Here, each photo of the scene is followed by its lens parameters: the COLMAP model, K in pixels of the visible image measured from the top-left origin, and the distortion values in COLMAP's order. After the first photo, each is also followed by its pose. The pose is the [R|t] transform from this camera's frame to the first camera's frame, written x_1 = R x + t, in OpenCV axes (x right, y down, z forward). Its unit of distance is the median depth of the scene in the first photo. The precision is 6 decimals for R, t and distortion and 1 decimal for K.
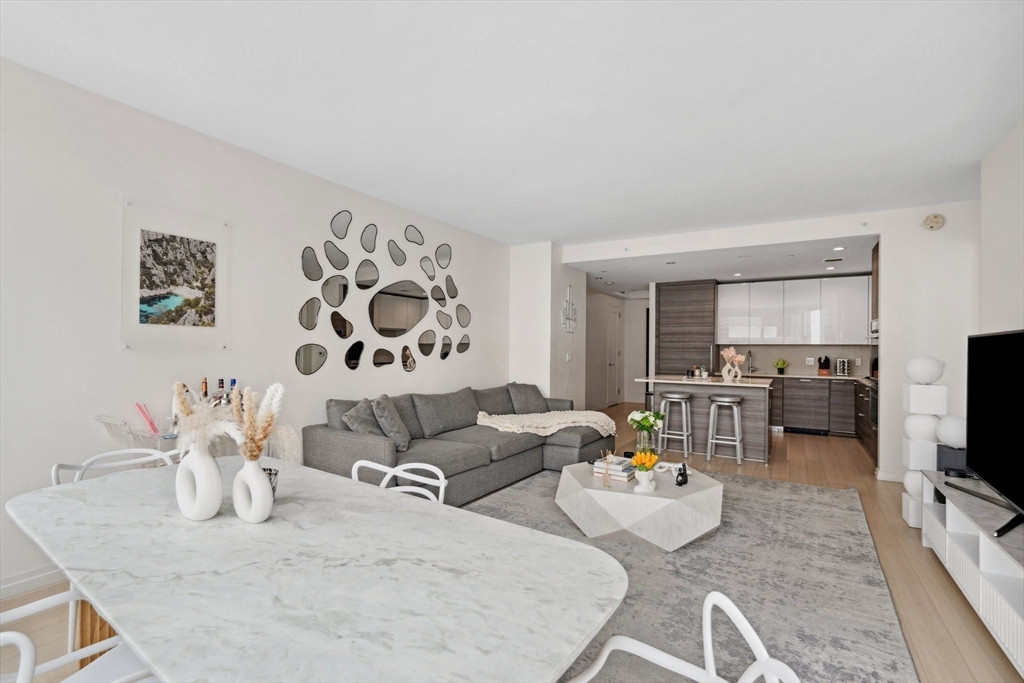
lens RADIAL K [[458.3, 0, 515.1], [0, 458.3, 345.6], [0, 0, 1]] dist [-0.000969, -0.000048]
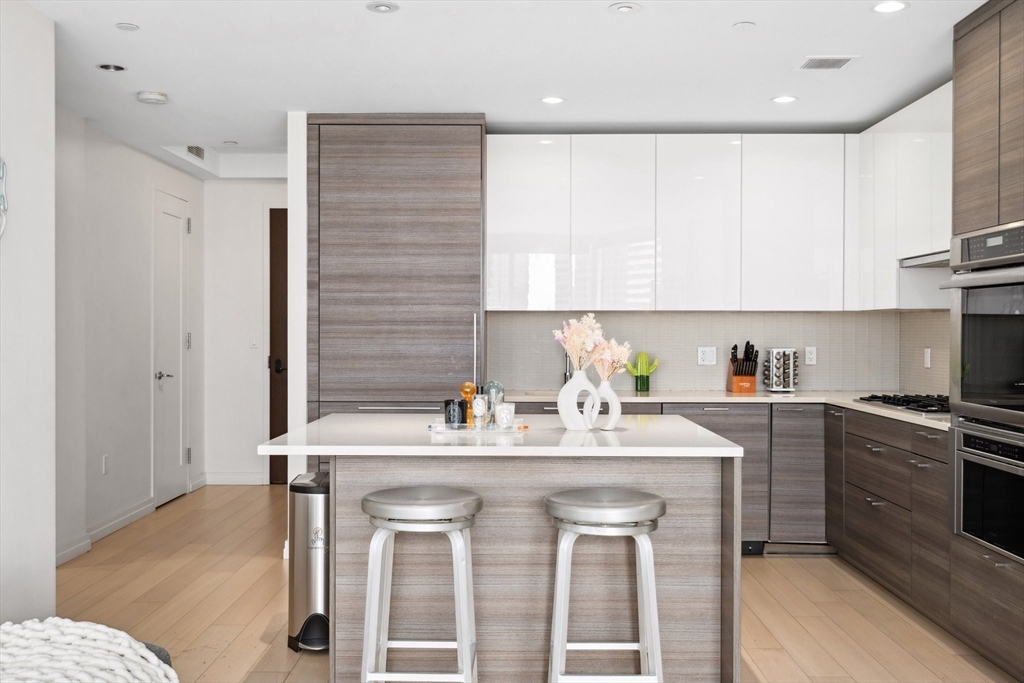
lens RADIAL K [[1010.2, 0, 512.0], [0, 1010.2, 341.5], [0, 0, 1]] dist [0.007181, 0.008972]
pose [[0.860008, -0.011696, 0.510146, 0.089037], [0.002363, 0.999818, 0.018939, 0.006739], [-0.510275, -0.015082, 0.859879, 0.402618]]
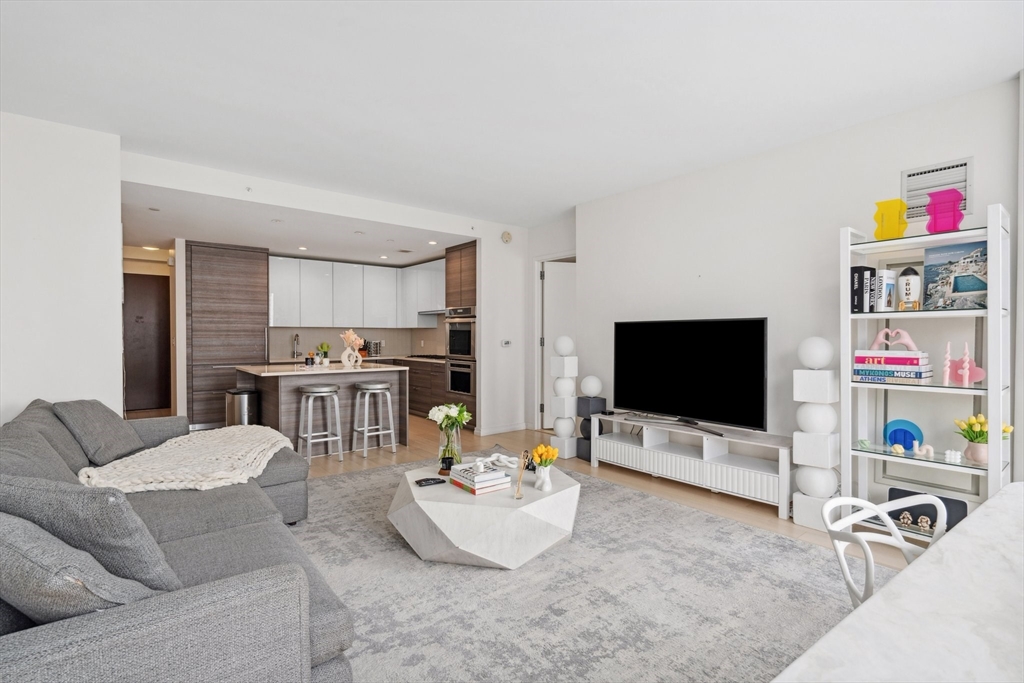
lens RADIAL K [[481.9, 0, 509.0], [0, 481.9, 336.1], [0, 0, 1]] dist [-0.009707, -0.000163]
pose [[0.341871, -0.007715, 0.939715, -0.269486], [-0.004184, 0.999944, 0.009731, 0.005037], [-0.939738, -0.007258, 0.341820, 0.320197]]
